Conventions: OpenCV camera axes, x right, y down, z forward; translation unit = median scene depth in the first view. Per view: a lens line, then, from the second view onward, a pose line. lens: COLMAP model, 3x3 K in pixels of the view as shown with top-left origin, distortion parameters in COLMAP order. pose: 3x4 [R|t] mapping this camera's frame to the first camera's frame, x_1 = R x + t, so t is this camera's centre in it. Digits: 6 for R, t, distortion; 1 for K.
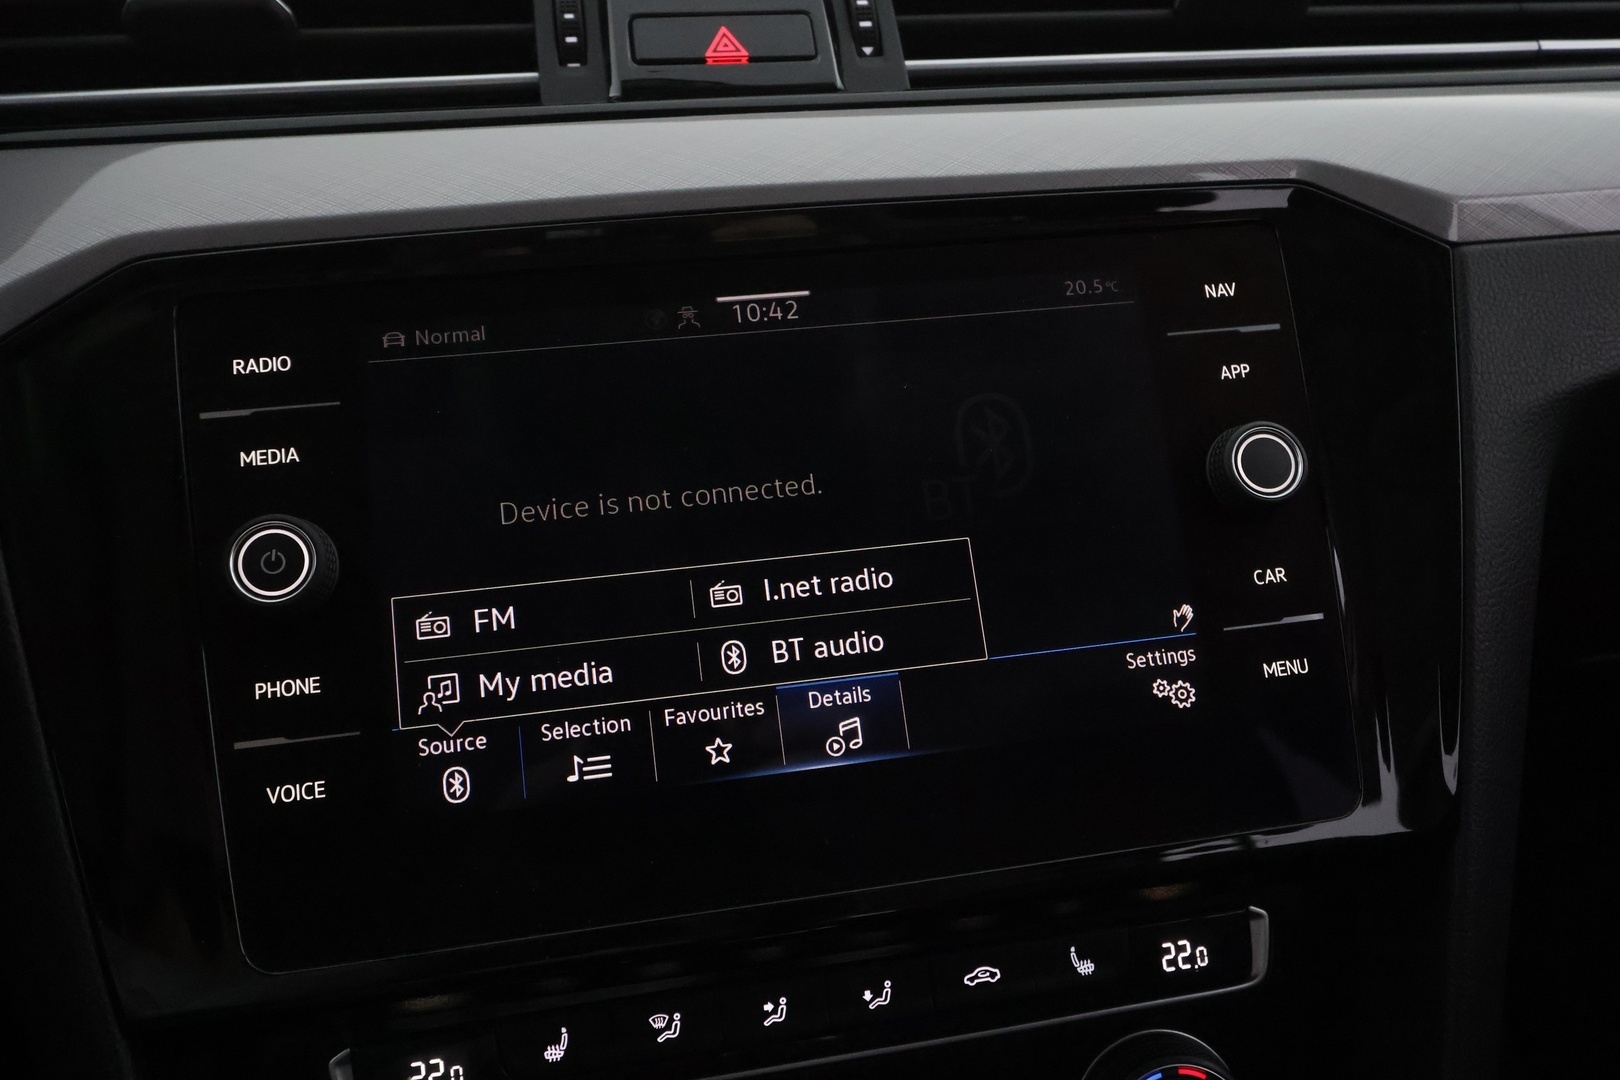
lens RADIAL K [[1271.4, 0, 813.6], [0, 1271.4, 536.8], [0, 0, 1]] dist [0.004387, -0.002110]
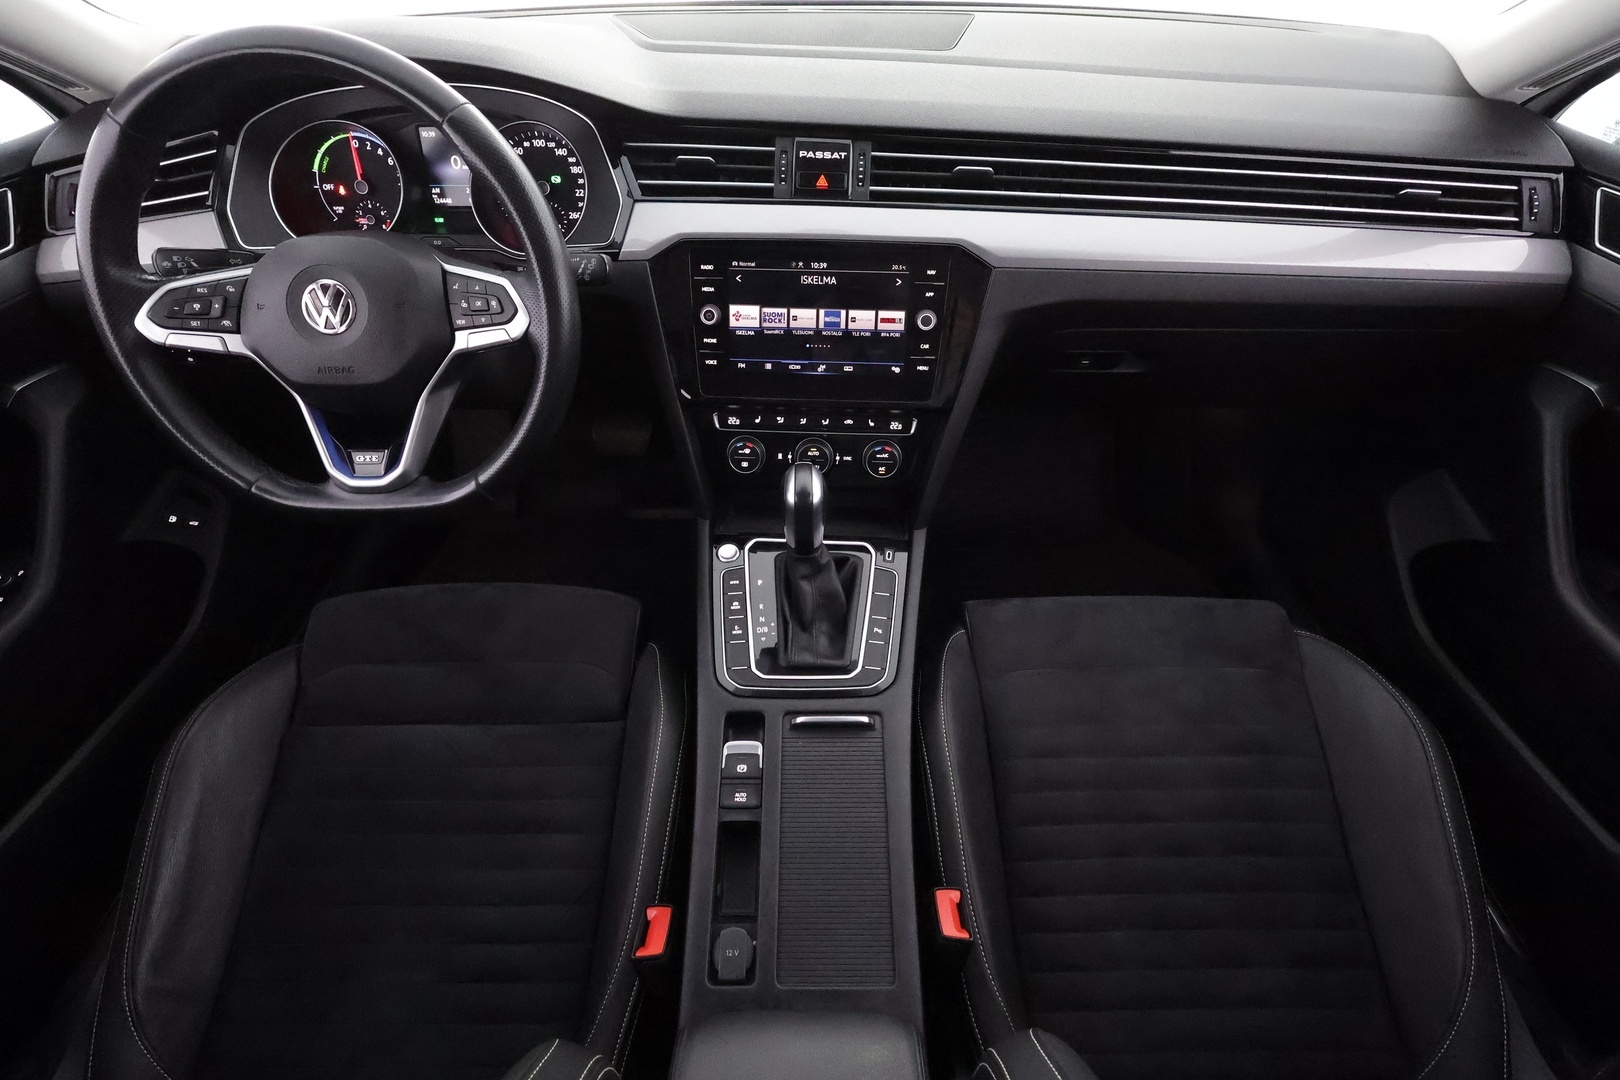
lens RADIAL K [[740.0, 0, 815.7], [0, 740.0, 540.1], [0, 0, 1]] dist [-0.000902, -0.000342]
pose [[0.973484, 0.195081, -0.119469, 0.428252], [-0.115697, 0.870409, 0.478542, -0.560914], [0.197342, -0.452031, 0.869899, -1.577186]]
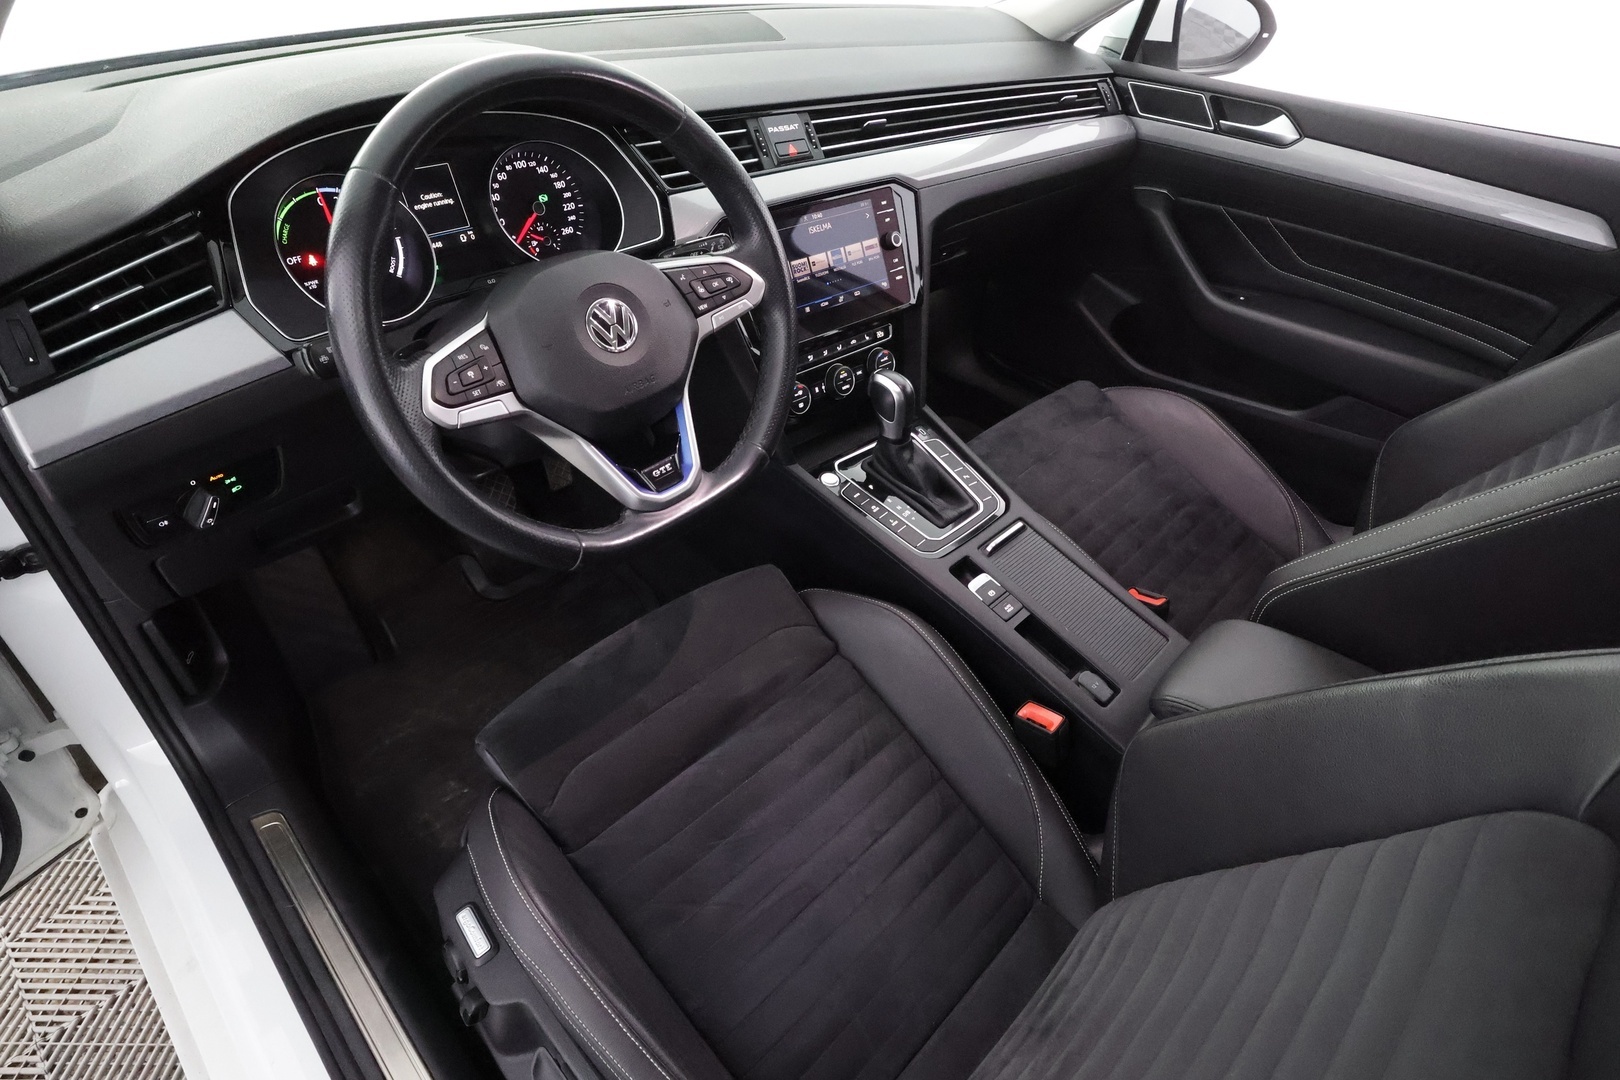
lens RADIAL K [[805.0, 0, 810.0], [0, 805.0, 540.0], [0, 0, 1]] dist [-0.000958, 0.000036]
pose [[0.847782, -0.262441, 0.460858, -1.891618], [0.054935, 0.907760, 0.415877, -0.341108], [-0.527491, -0.327256, 0.784000, -1.945756]]
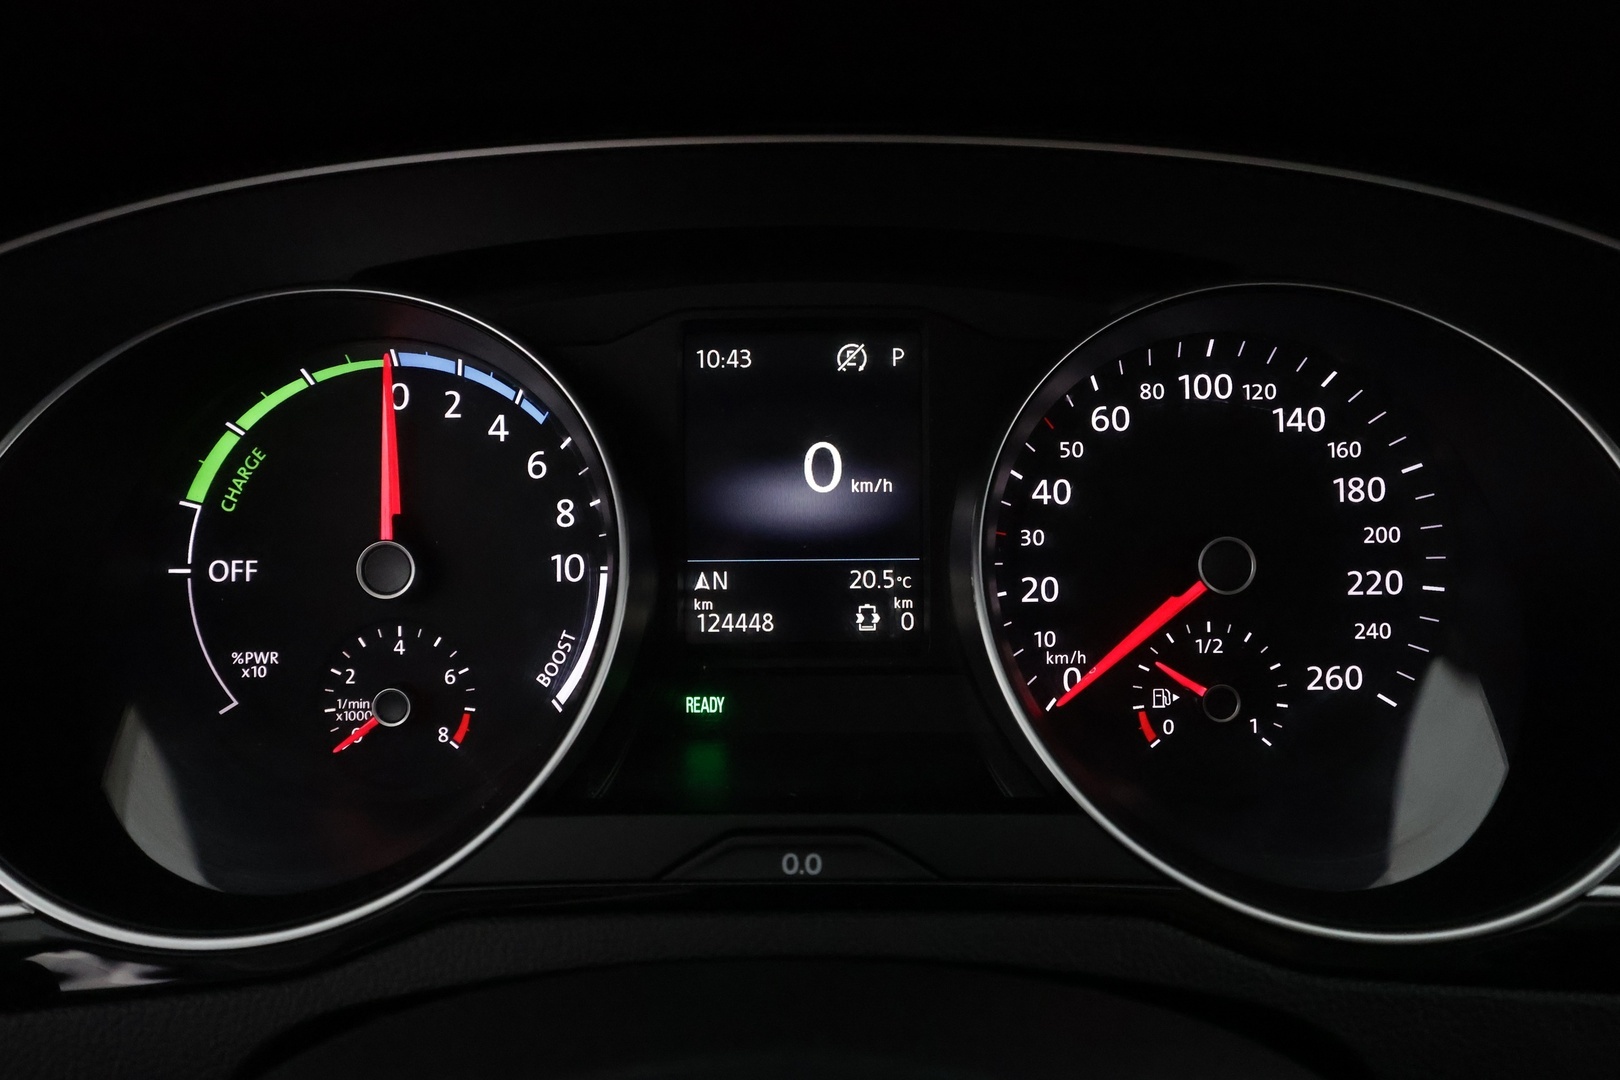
lens RADIAL K [[1082.0, 0, 810.0], [0, 1082.0, 540.0], [0, 0, 1]] dist [0.003227, 0.000942]
pose [[0.972970, 0.112767, -0.201528, -1.245677], [-0.104868, 0.993254, 0.049486, -0.303411], [0.205749, -0.027015, 0.978232, 0.238165]]
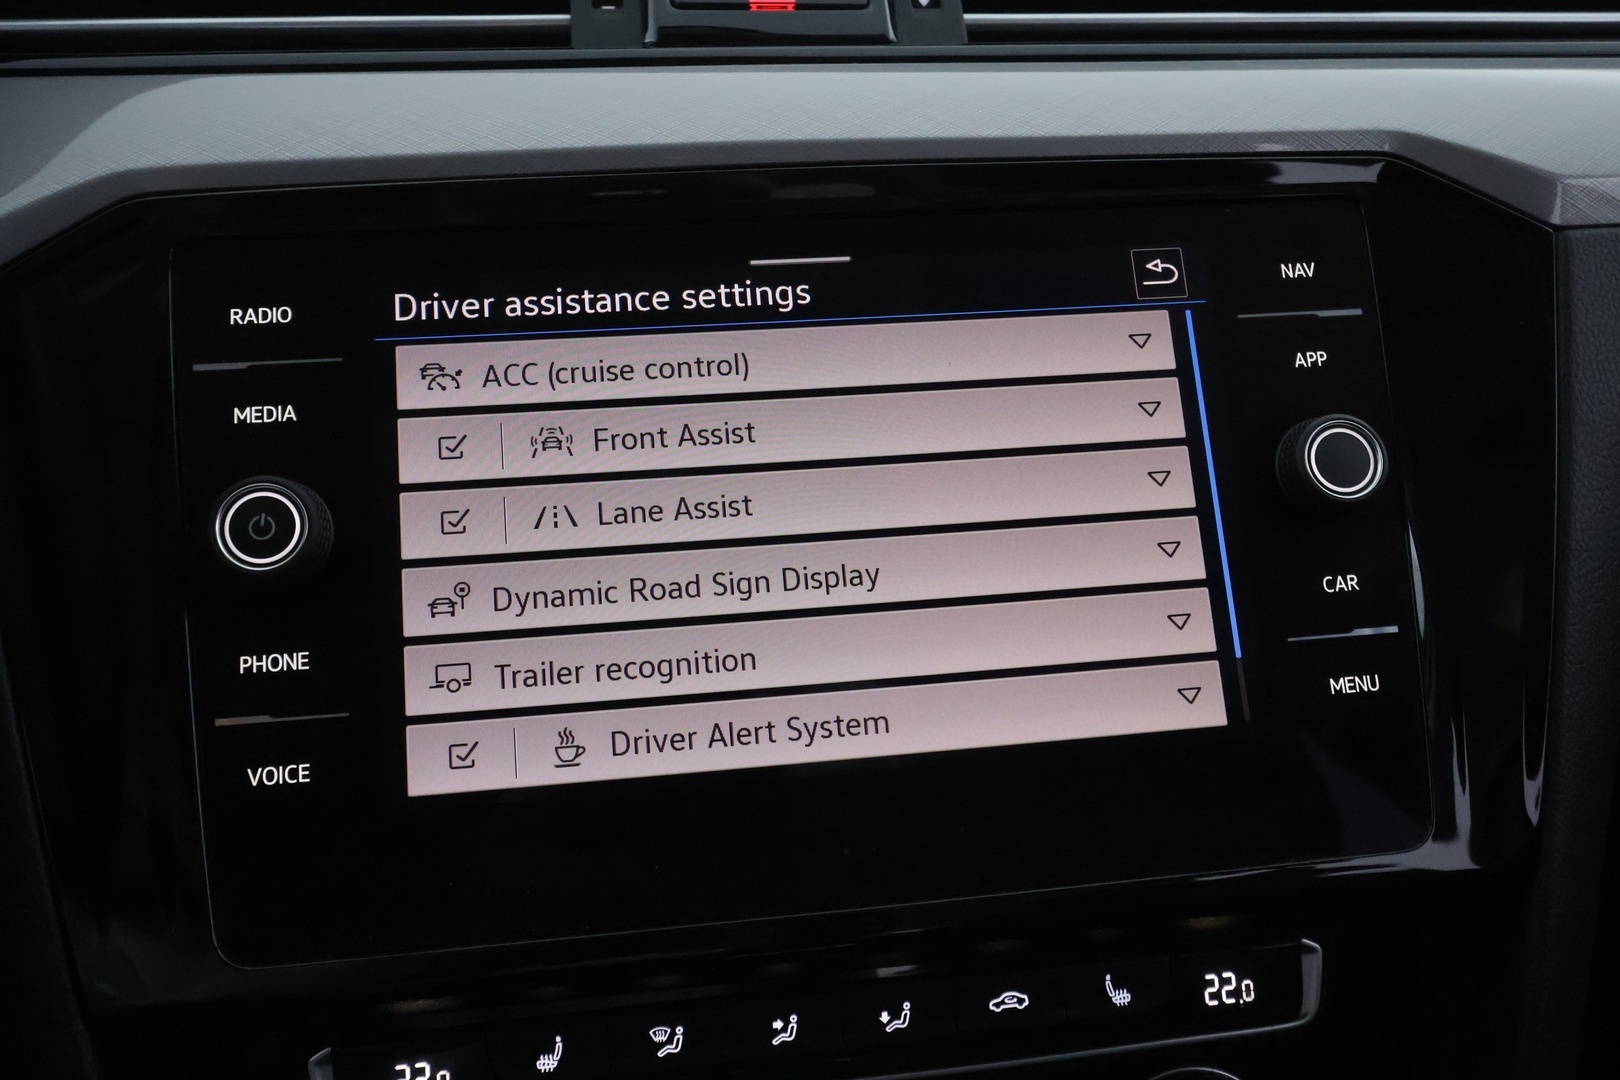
lens RADIAL K [[1279.3, 0, 813.2], [0, 1279.3, 532.8], [0, 0, 1]] dist [0.000704, 0.011058]
pose [[0.998901, 0.037819, -0.027703, 0.002782], [-0.037569, 0.999249, 0.009500, 0.000027], [0.028041, -0.008449, 0.999571, 0.066932]]
